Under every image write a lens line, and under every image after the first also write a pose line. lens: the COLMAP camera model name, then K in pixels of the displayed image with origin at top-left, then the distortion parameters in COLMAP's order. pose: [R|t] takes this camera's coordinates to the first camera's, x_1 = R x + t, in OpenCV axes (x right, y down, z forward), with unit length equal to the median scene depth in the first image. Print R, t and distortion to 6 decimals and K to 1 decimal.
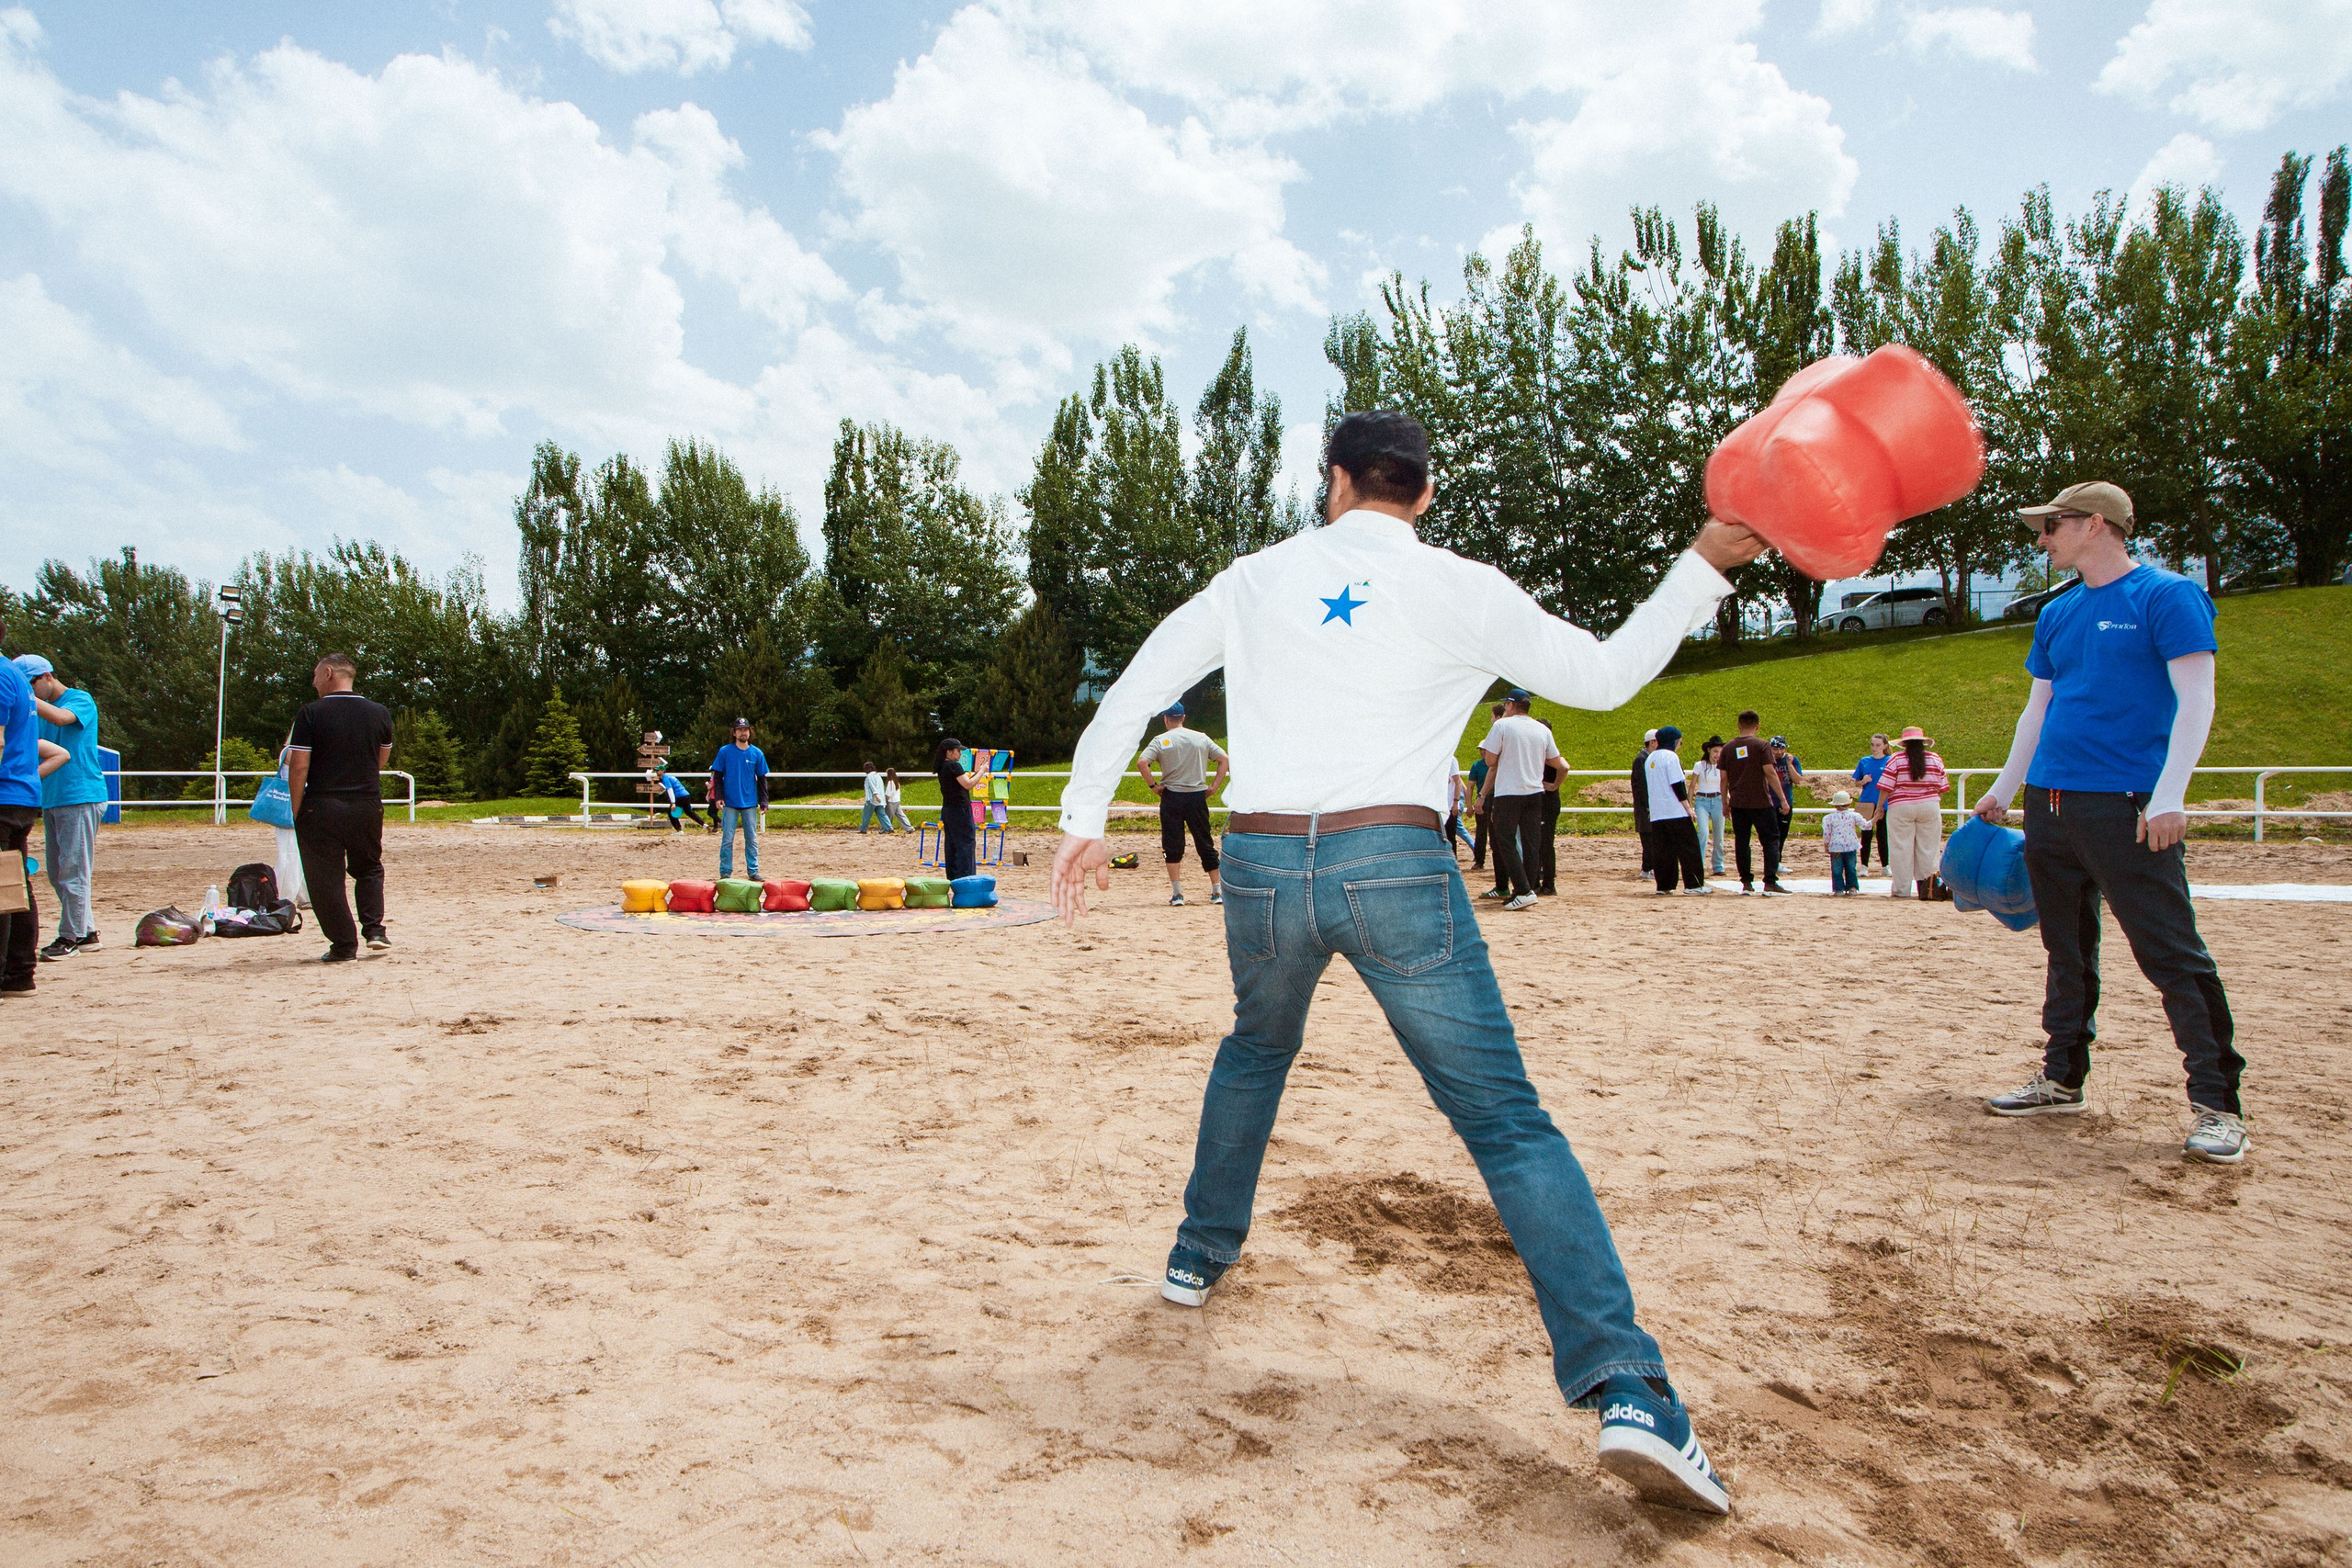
lens RADIAL K [[1250.7, 0, 1176.0], [0, 1250.7, 784.0], [0, 0, 1]] dist [-0.094035, 0.024741]
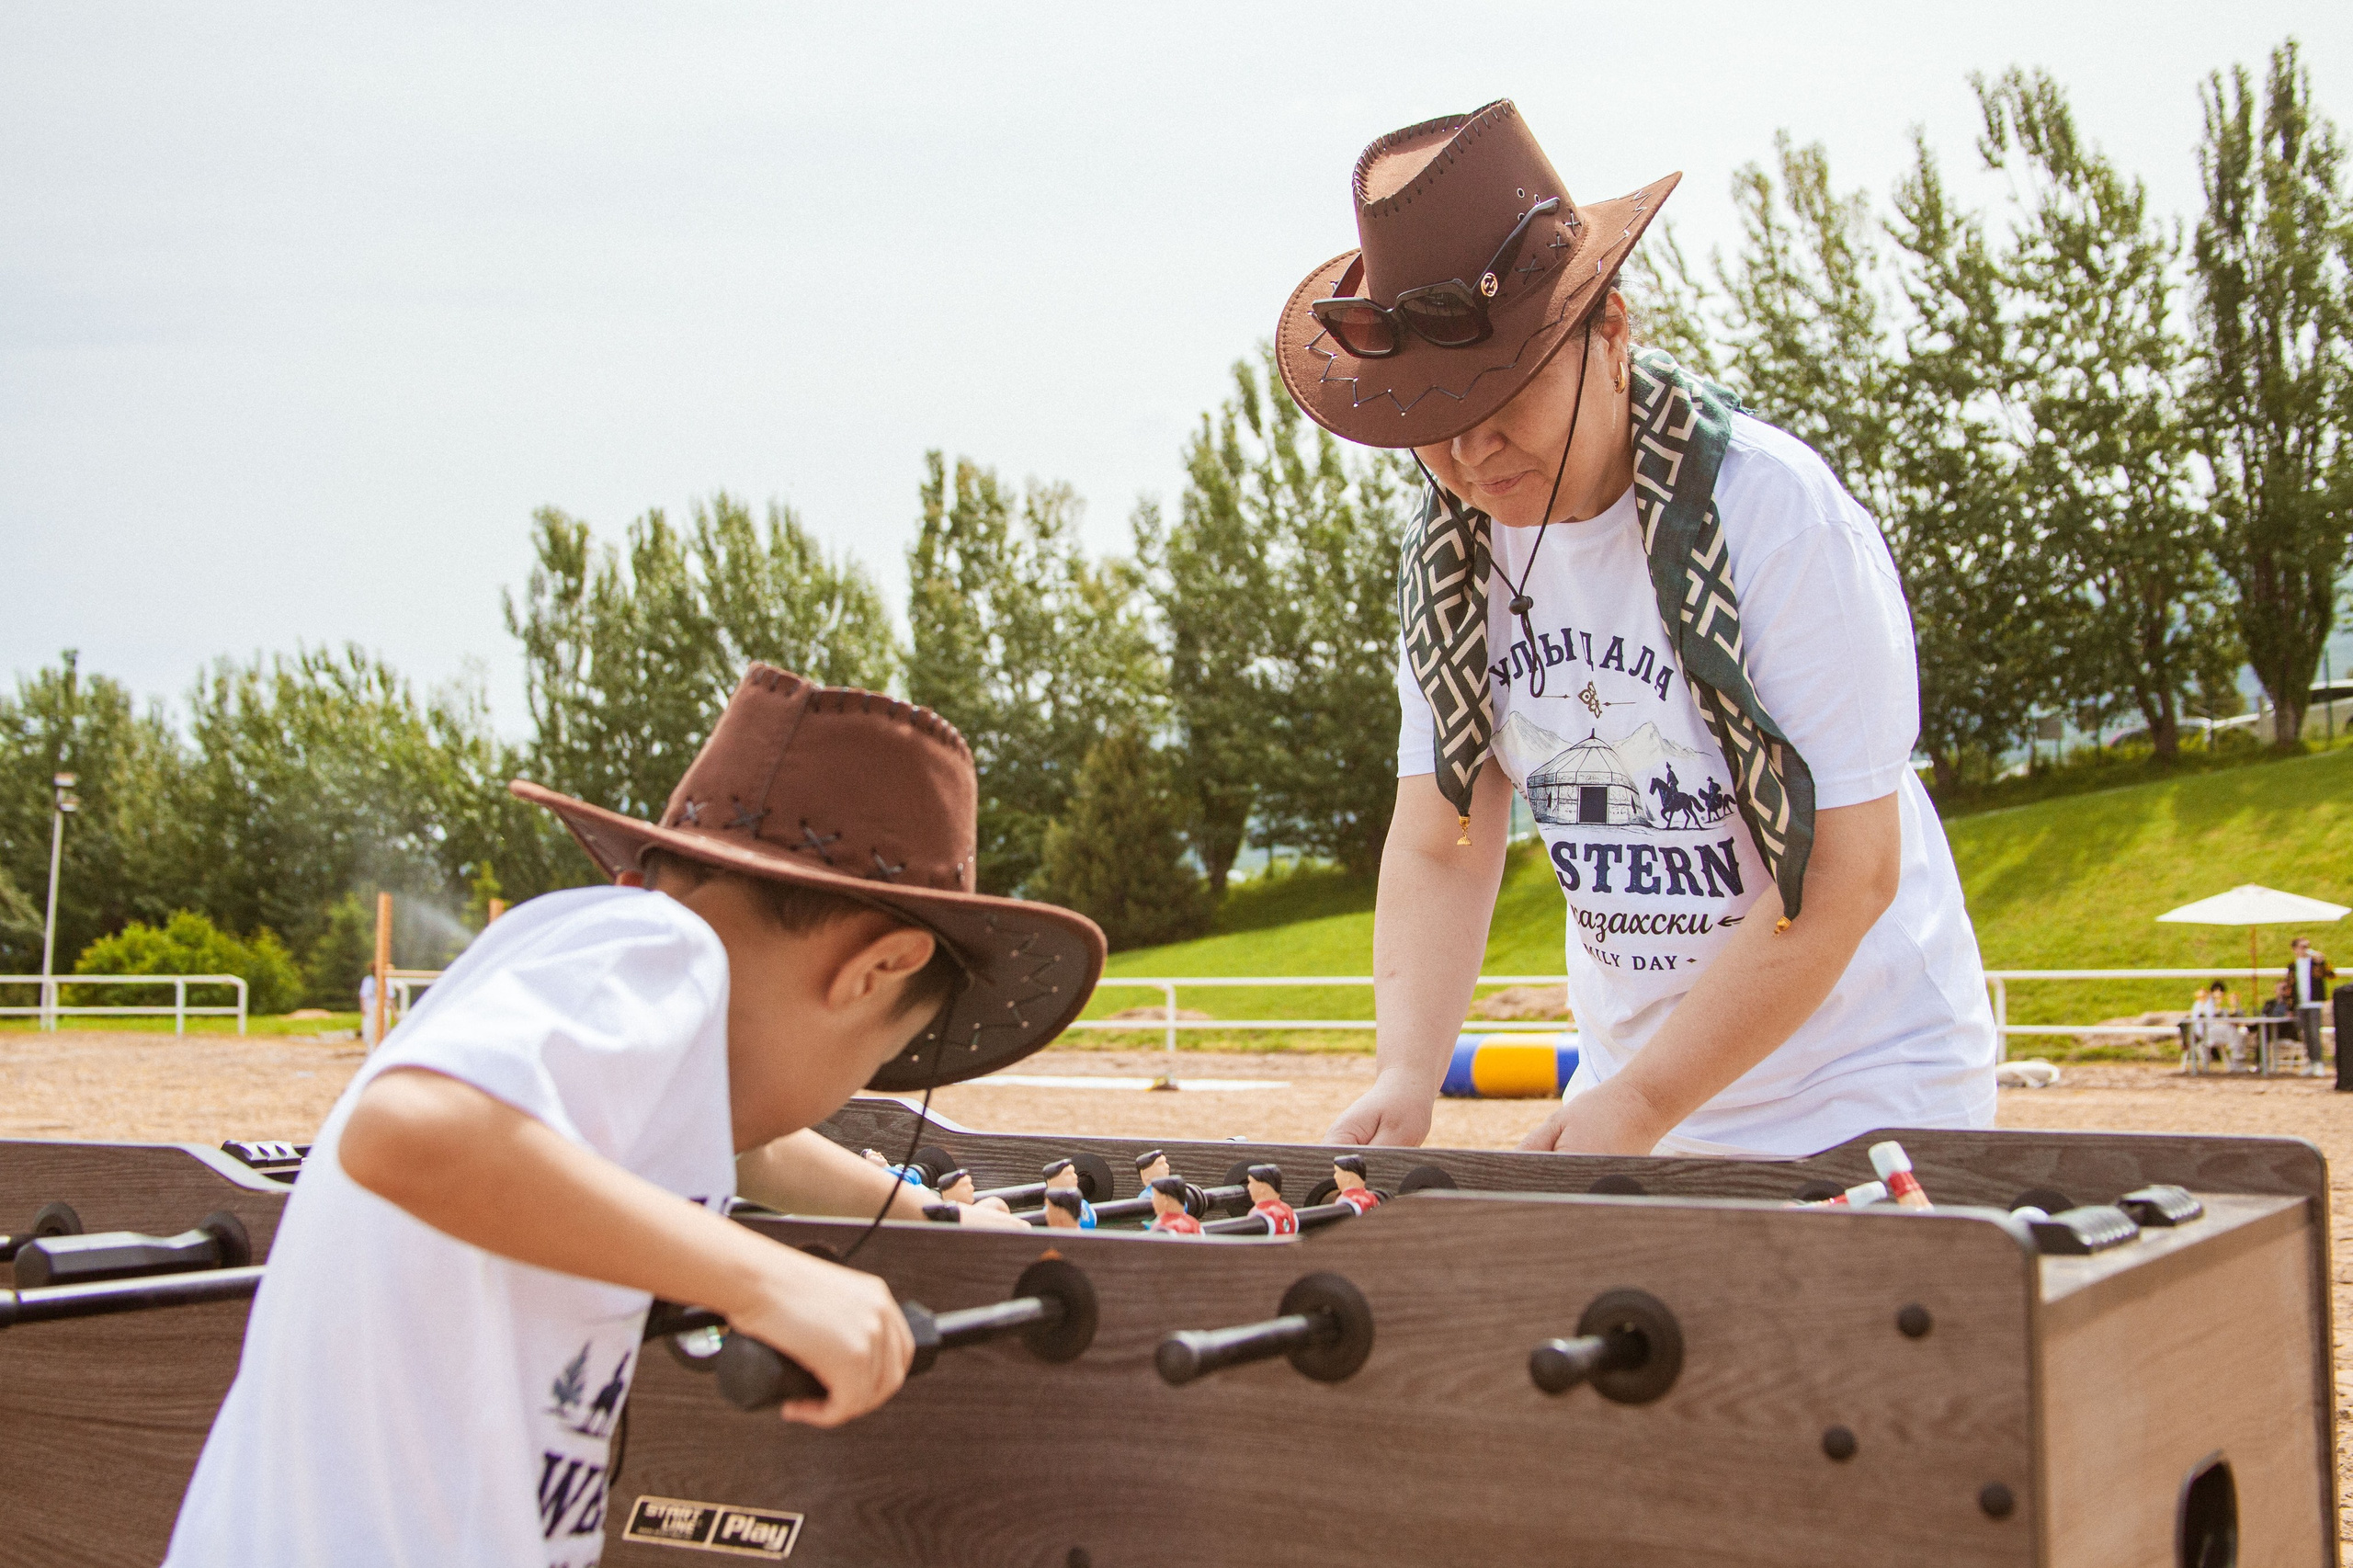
lens RADIAL K [[2626.0, 0, 1176.5], [0, 2626.0, 784.0], [0, 0, 1]] dist [-0.091917, 0.000042]
pose [[0.937911, -0.021785, -0.346191, 0.353143], [-0.003830, 0.997315, -0.073133, -0.008954], [0.346854, 0.069918, 0.935309, -0.290159]]
